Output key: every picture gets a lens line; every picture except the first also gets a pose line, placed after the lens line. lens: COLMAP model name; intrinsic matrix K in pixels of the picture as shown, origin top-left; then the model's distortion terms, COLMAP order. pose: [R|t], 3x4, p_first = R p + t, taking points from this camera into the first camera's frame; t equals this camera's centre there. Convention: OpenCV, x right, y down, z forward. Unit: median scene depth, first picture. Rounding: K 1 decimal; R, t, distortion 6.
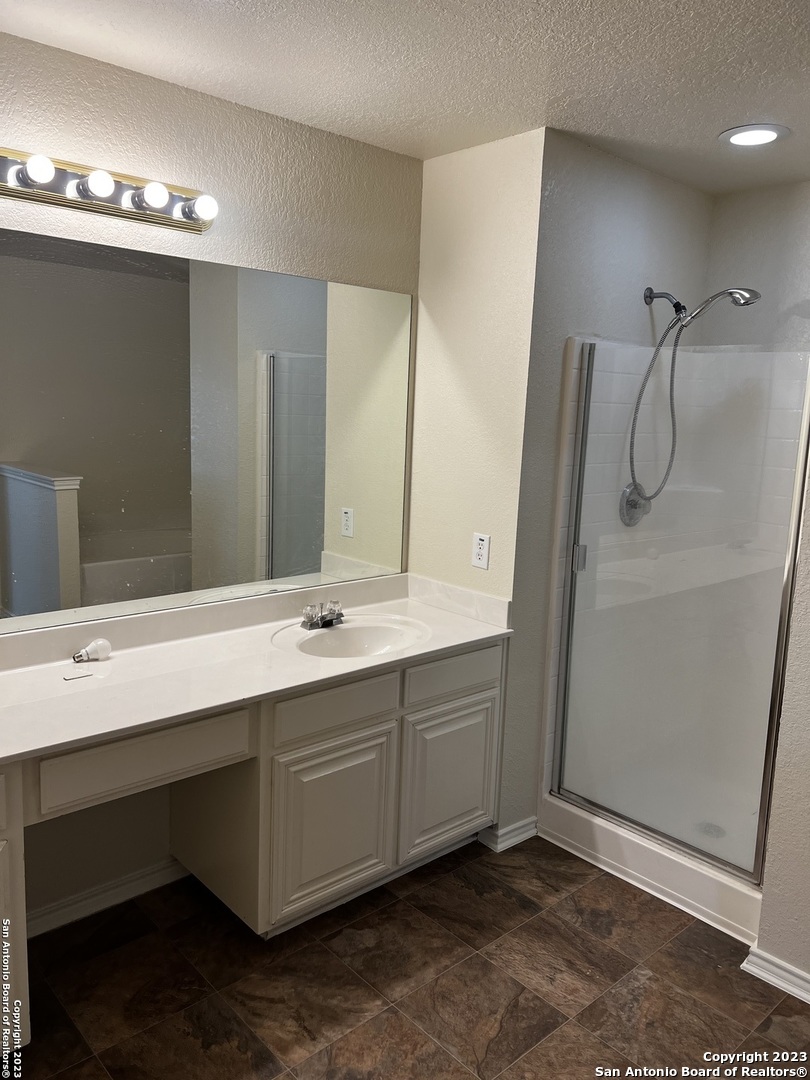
lens RADIAL K [[806.0, 0, 390.4], [0, 806.0, 528.4], [0, 0, 1]] dist [0.049939, -0.054144]
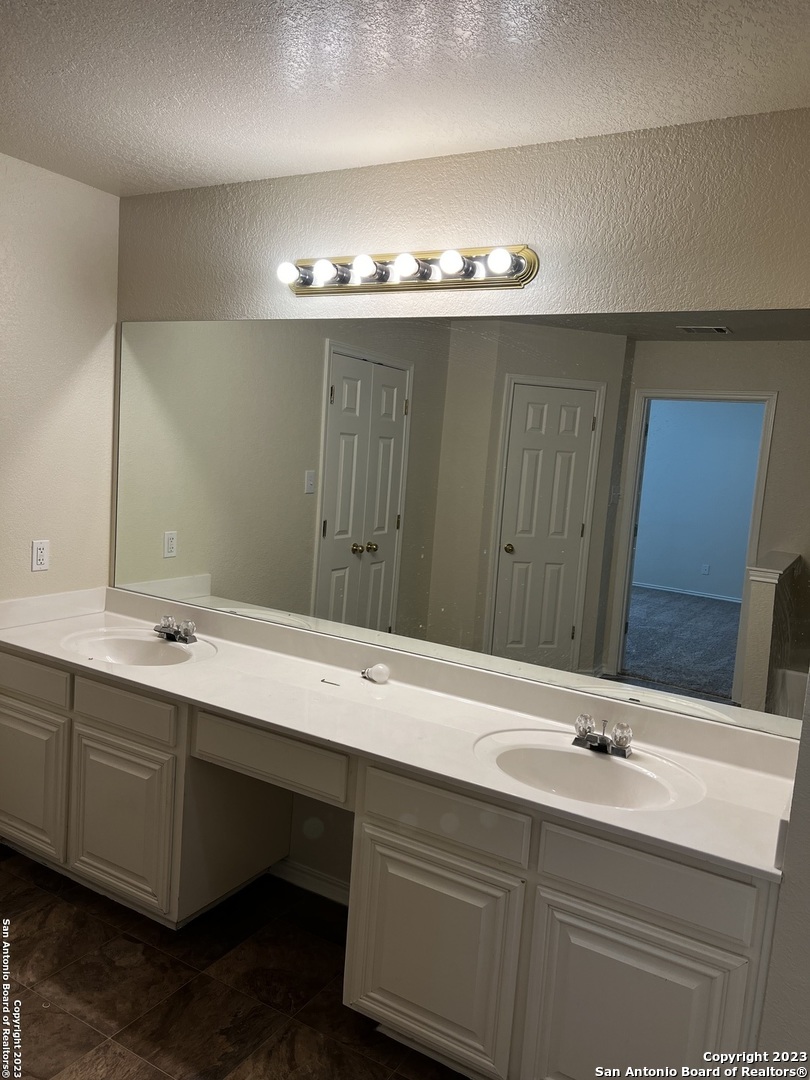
lens RADIAL K [[829.9, 0, 404.6], [0, 829.9, 534.6], [0, 0, 1]] dist [0.047891, -0.048455]
pose [[0.297285, 0.088900, -0.950641, 0.737945], [-0.210066, 0.977349, 0.025705, -0.076139], [0.931393, 0.192056, 0.309227, 0.658754]]
